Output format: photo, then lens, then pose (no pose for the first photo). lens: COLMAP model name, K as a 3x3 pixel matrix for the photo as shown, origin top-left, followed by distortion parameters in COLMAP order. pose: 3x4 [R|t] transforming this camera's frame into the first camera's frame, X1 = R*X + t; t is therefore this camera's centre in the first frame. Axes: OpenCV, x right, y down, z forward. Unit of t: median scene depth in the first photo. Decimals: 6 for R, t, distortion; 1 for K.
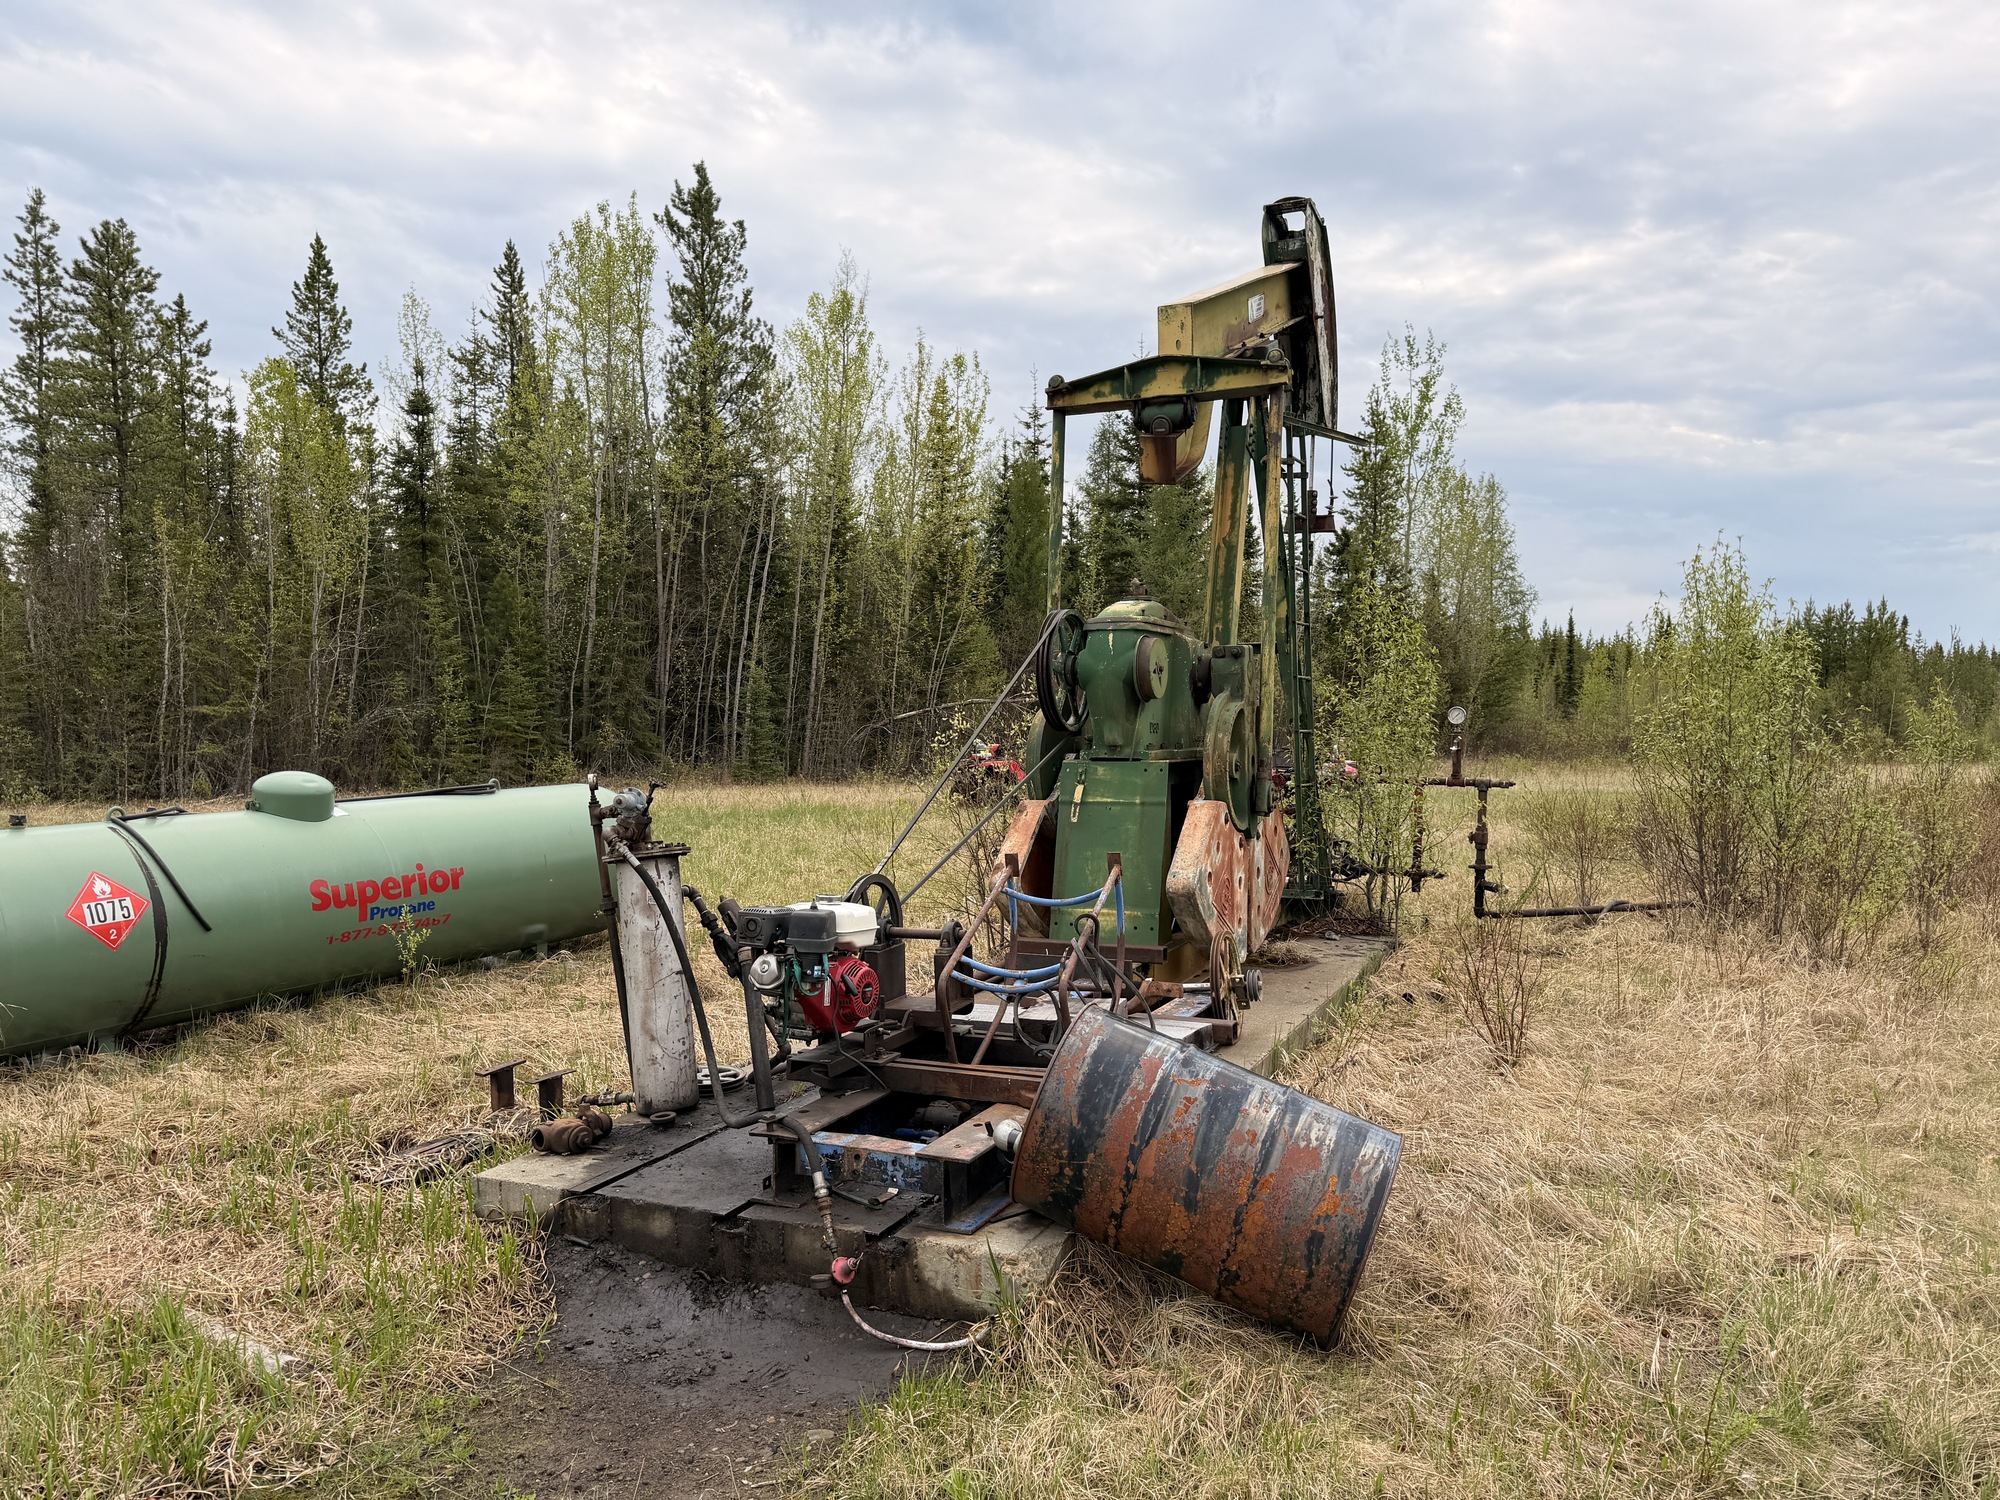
lens RADIAL K [[1414.4, 0, 995.8], [0, 1414.4, 753.7], [0, 0, 1]] dist [0.022829, -0.023210]
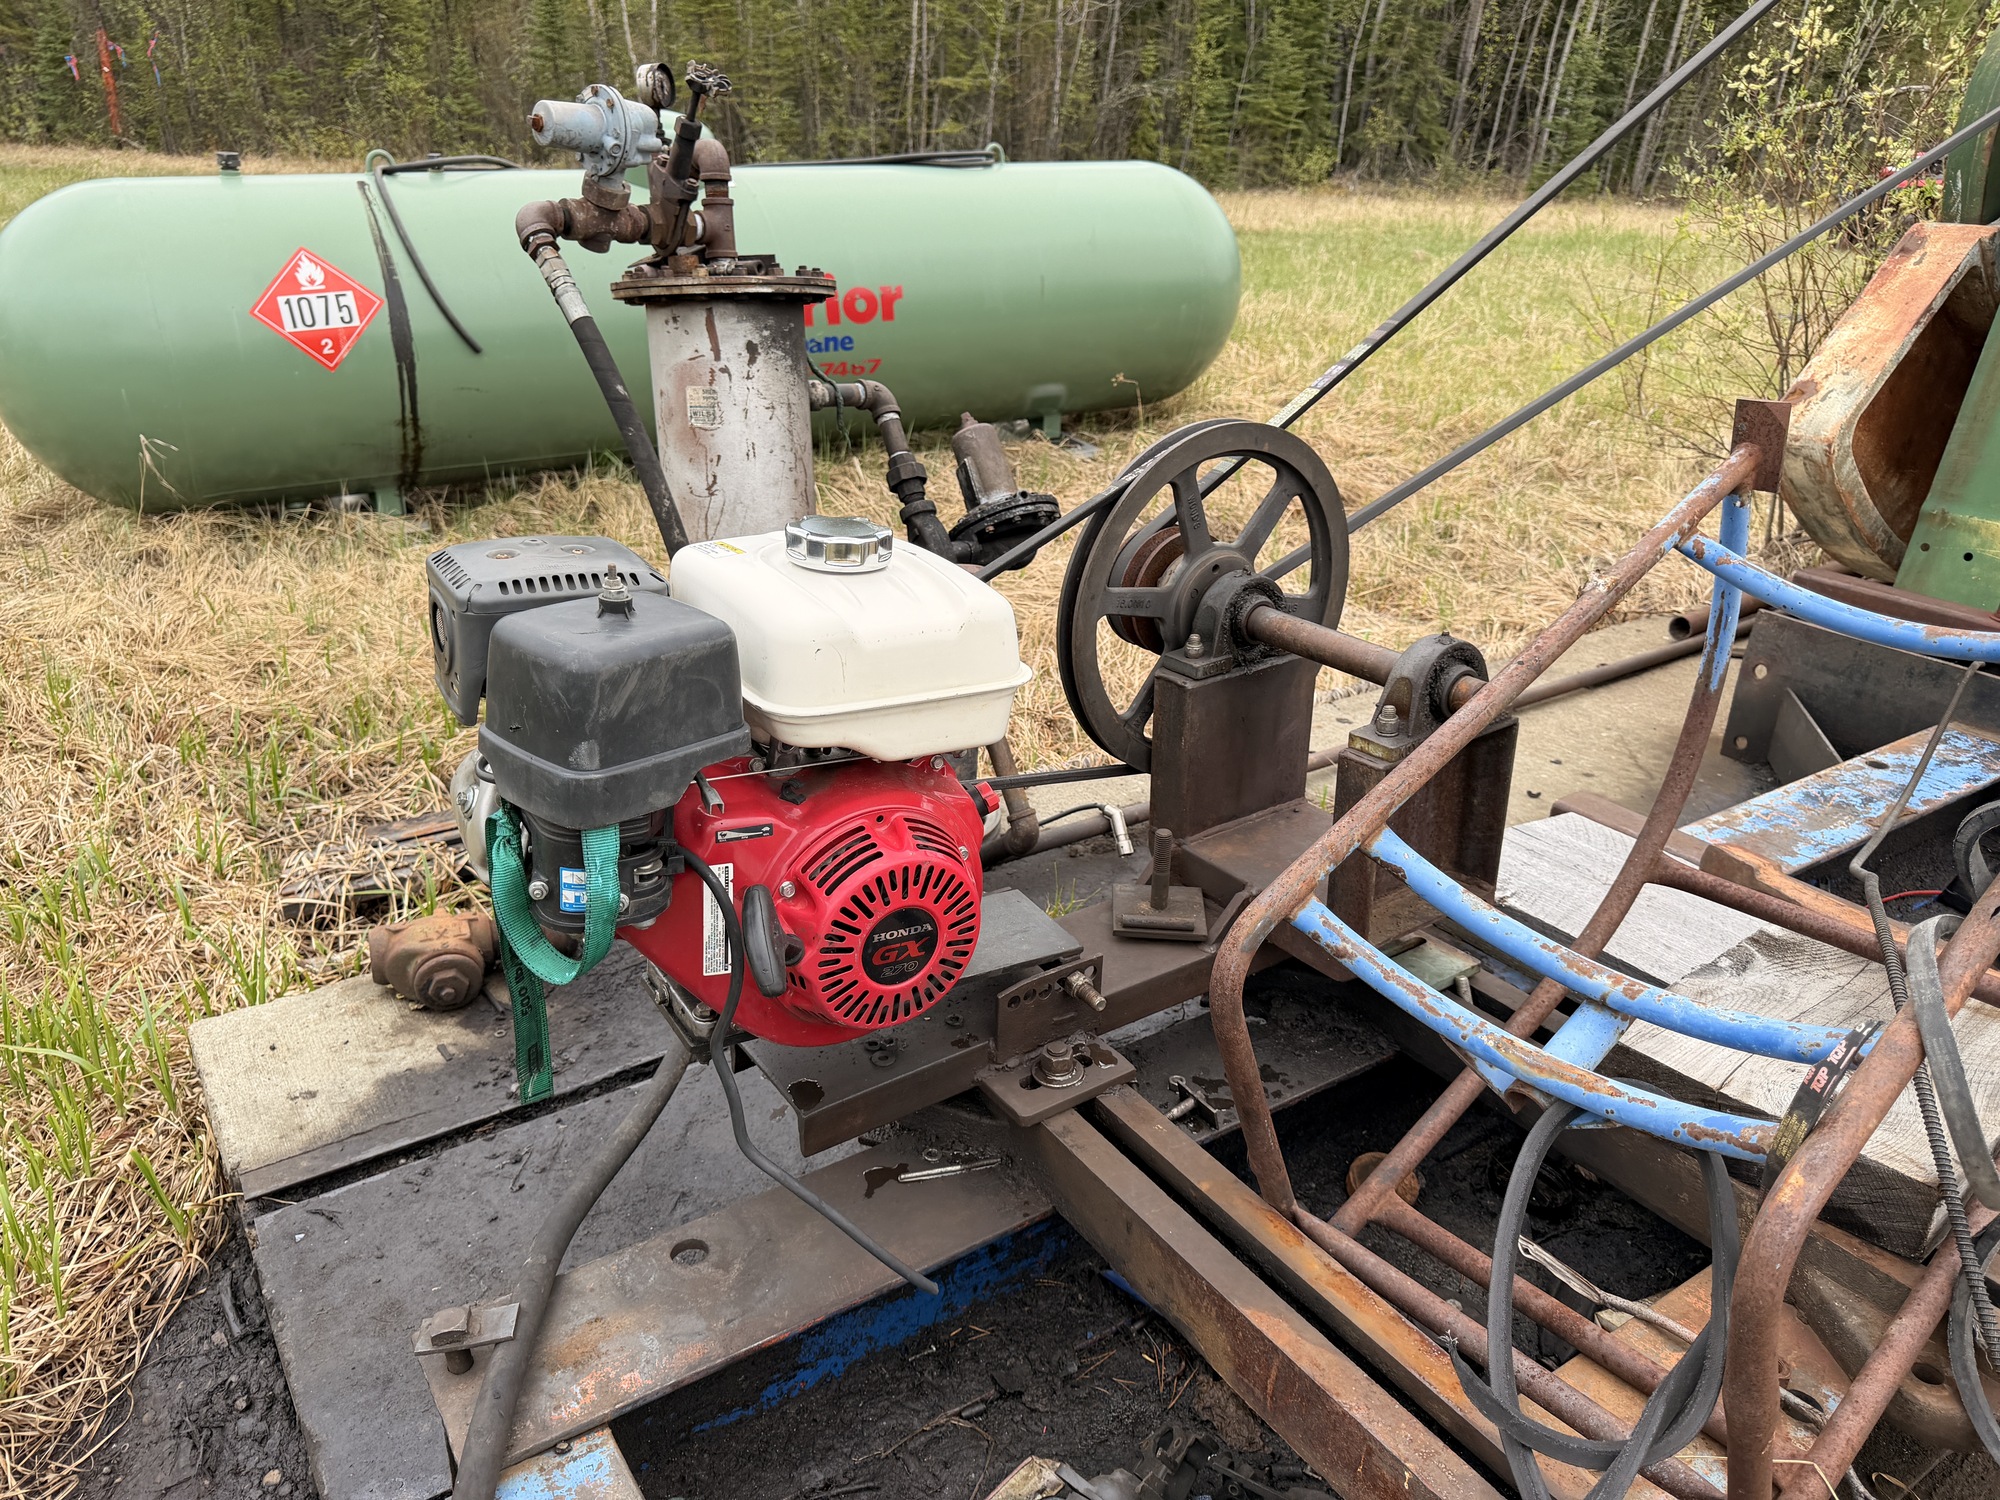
lens RADIAL K [[1414.4, 0, 1015.2], [0, 1414.4, 743.7], [0, 0, 1]] dist [0.022829, -0.023210]
pose [[0.856107, 0.229782, -0.462905, 0.005210], [-0.038222, 0.921415, 0.386694, 0.005529], [0.515383, -0.313359, 0.797613, 0.121269]]
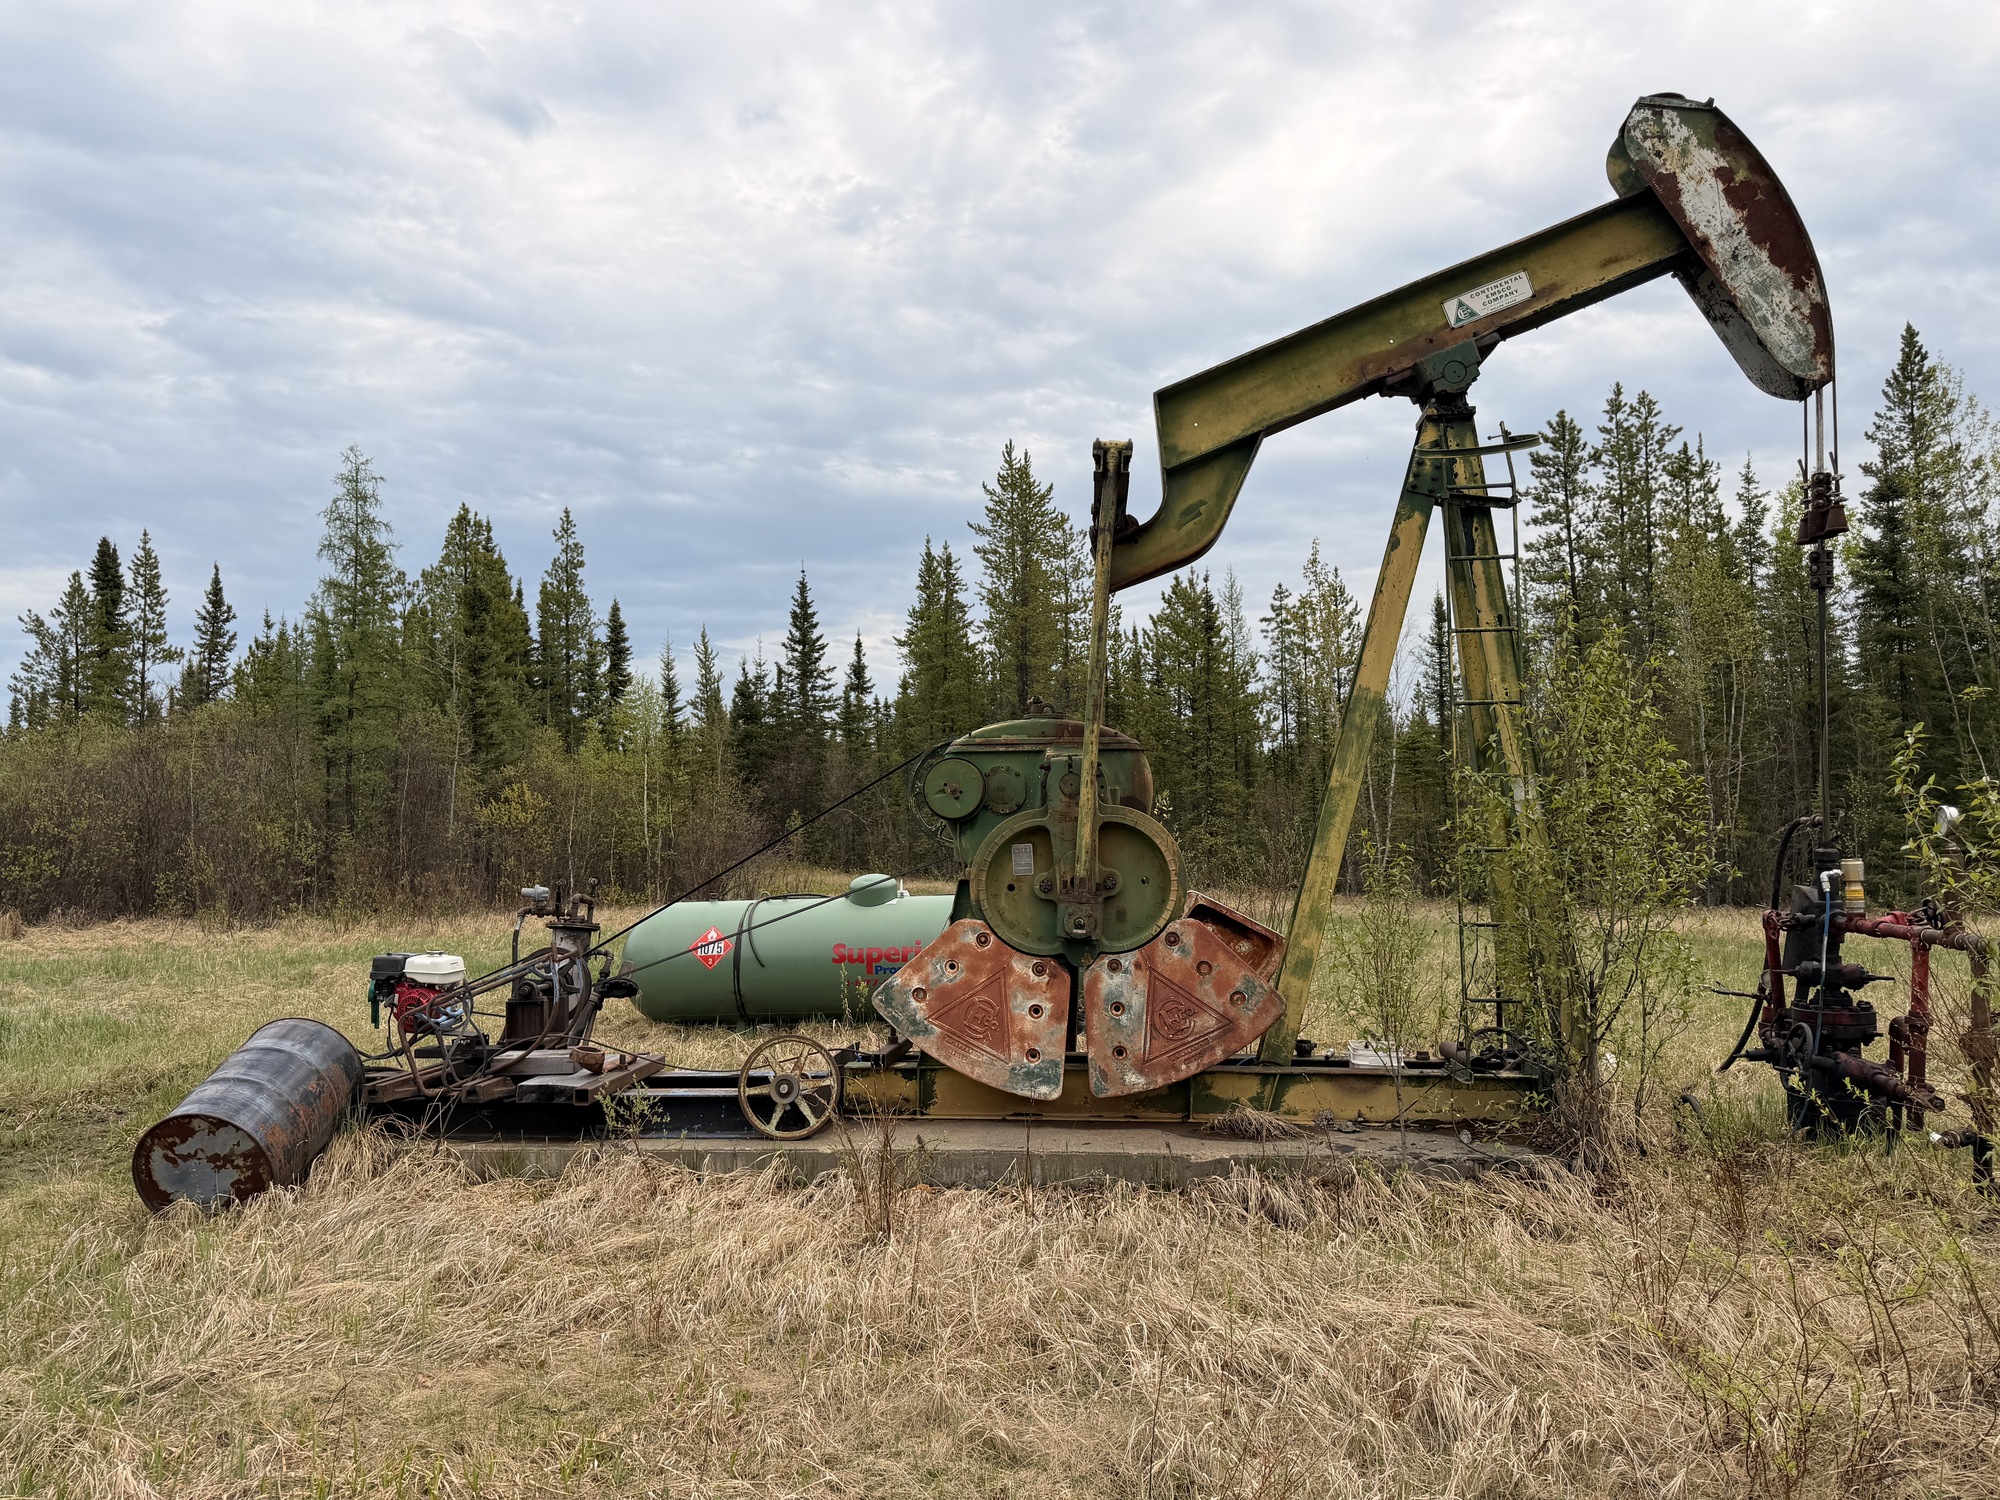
lens RADIAL K [[1414.4, 0, 1007.6], [0, 1414.4, 750.1], [0, 0, 1]] dist [0.022829, -0.023210]
pose [[0.329307, -0.065098, -0.941976, 0.258209], [-0.012245, 0.997242, -0.073198, -0.003011], [0.944144, 0.035639, 0.327601, 0.160218]]
